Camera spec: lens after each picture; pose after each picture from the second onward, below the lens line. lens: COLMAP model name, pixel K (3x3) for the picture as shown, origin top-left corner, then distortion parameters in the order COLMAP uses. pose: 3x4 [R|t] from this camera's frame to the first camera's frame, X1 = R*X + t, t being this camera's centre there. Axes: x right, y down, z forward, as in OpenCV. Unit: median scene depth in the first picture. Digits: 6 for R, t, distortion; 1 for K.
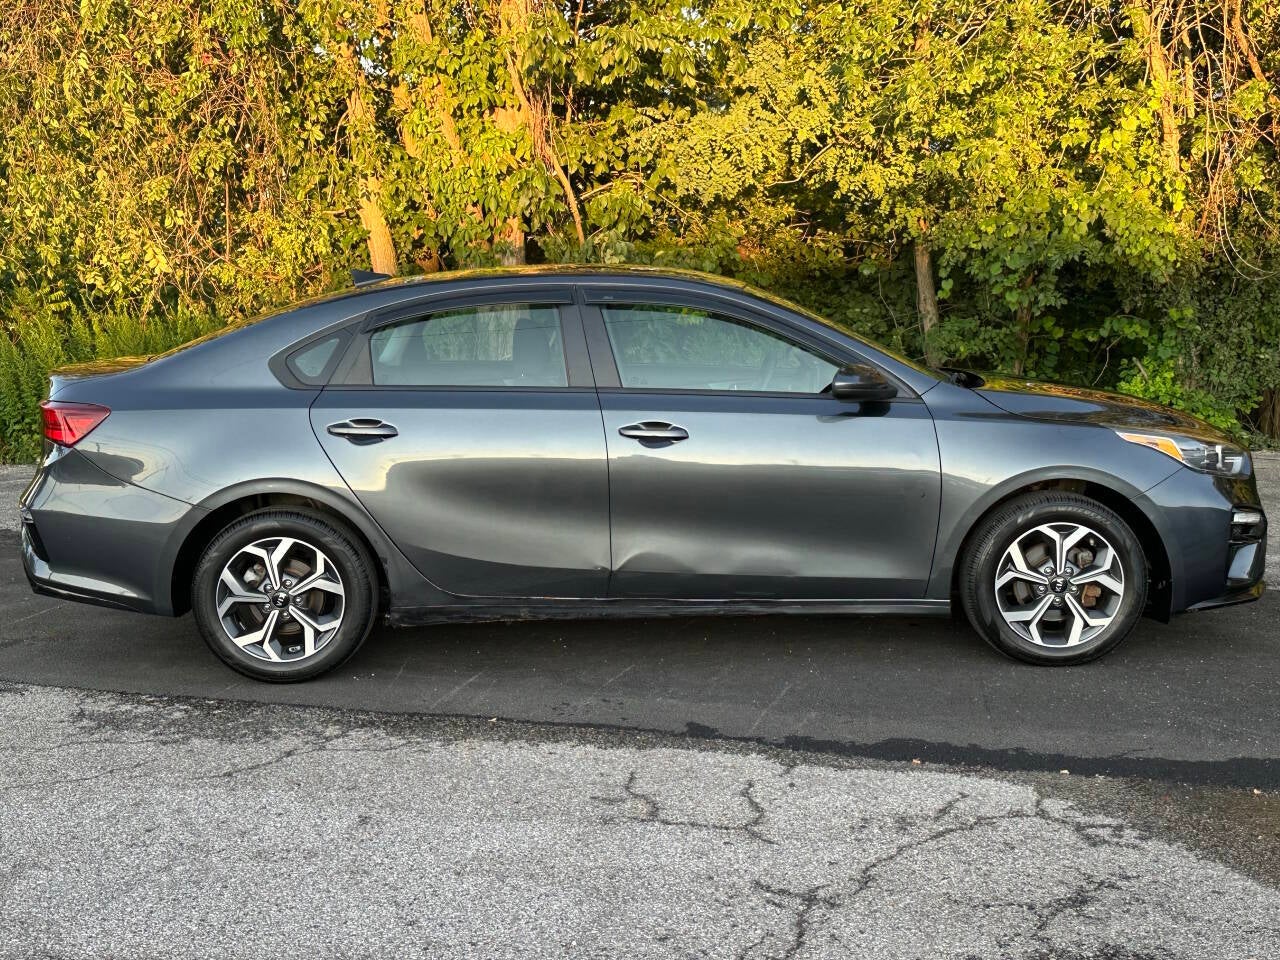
lens RADIAL K [[1573.5, 0, 641.4], [0, 1573.5, 481.1], [0, 0, 1]] dist [0.107155, 0.000000]
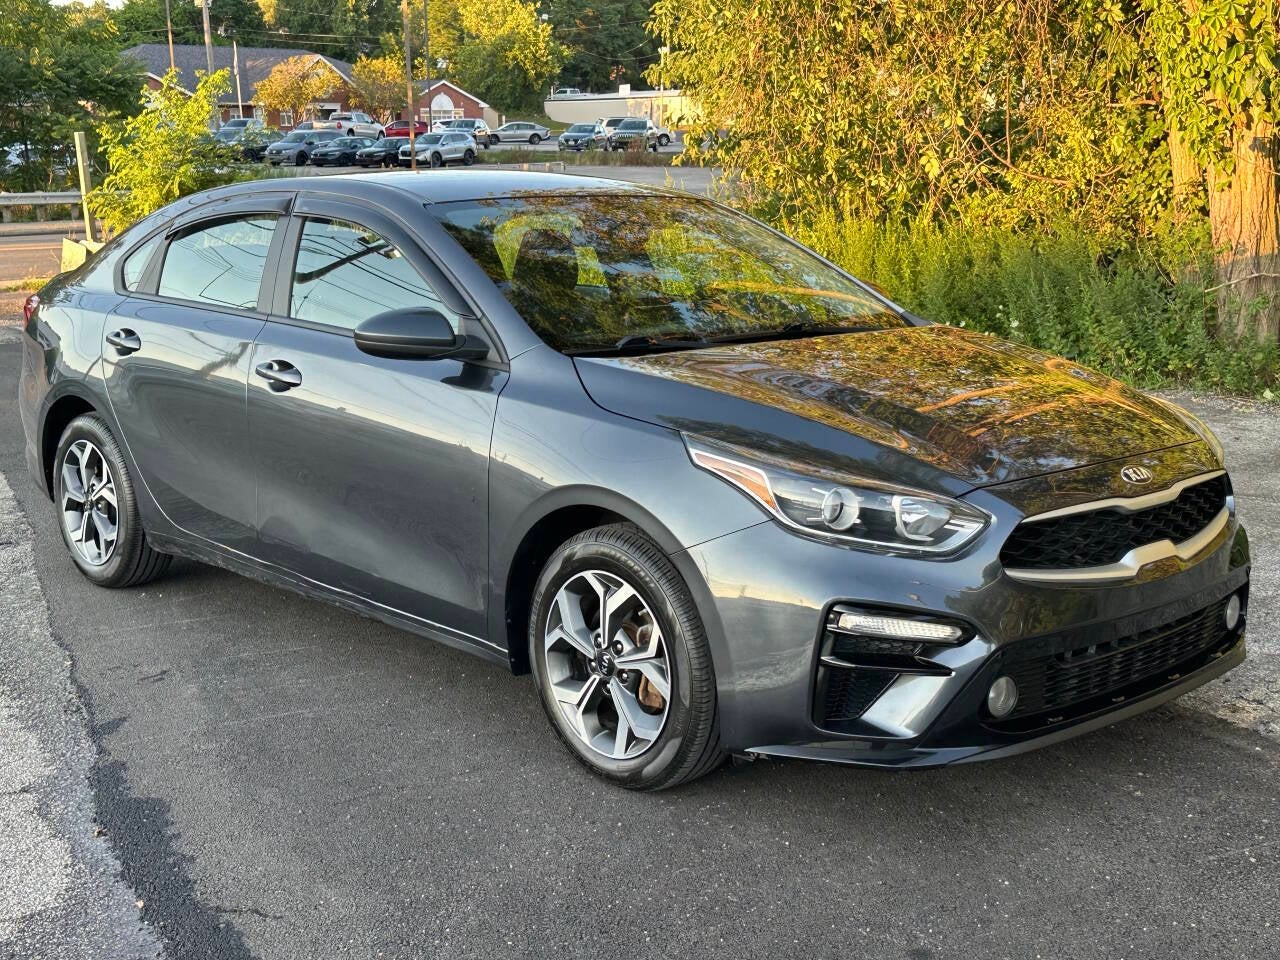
lens RADIAL K [[1573.5, 0, 649.5], [0, 1573.5, 484.8], [0, 0, 1]] dist [0.107155, 0.000000]
pose [[0.680468, 0.149217, -0.717424, 0.346623], [-0.104380, 0.988802, 0.106658, -0.038113], [0.725305, 0.002308, 0.688423, 0.261830]]
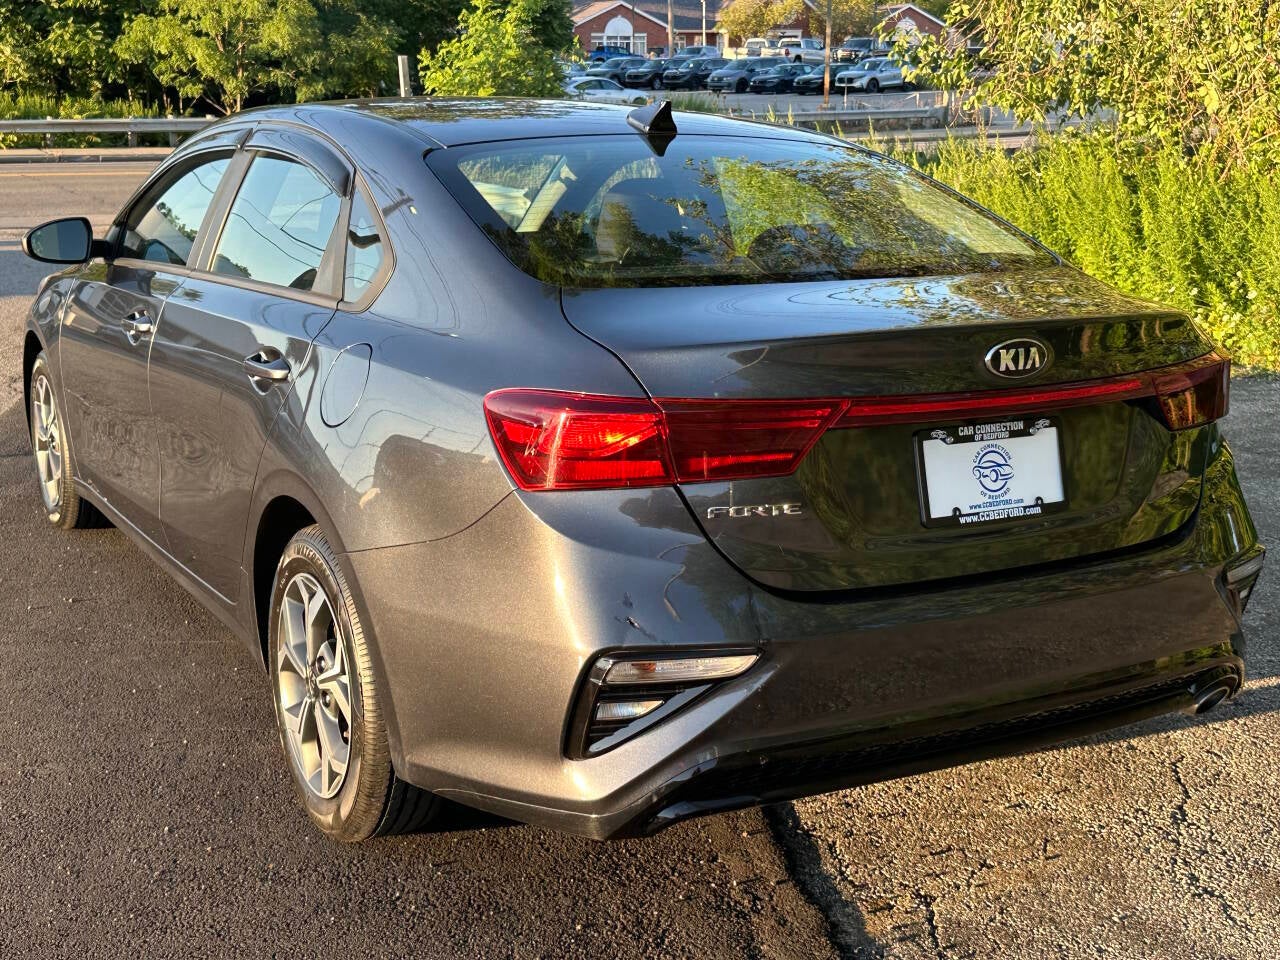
lens RADIAL K [[1573.5, 0, 637.6], [0, 1573.5, 486.6], [0, 0, 1]] dist [0.107155, 0.000000]
pose [[0.434373, 0.230331, -0.870786, 0.379077], [-0.143179, 0.972117, 0.185713, -0.066474], [0.889281, 0.044010, 0.455239, 0.452880]]
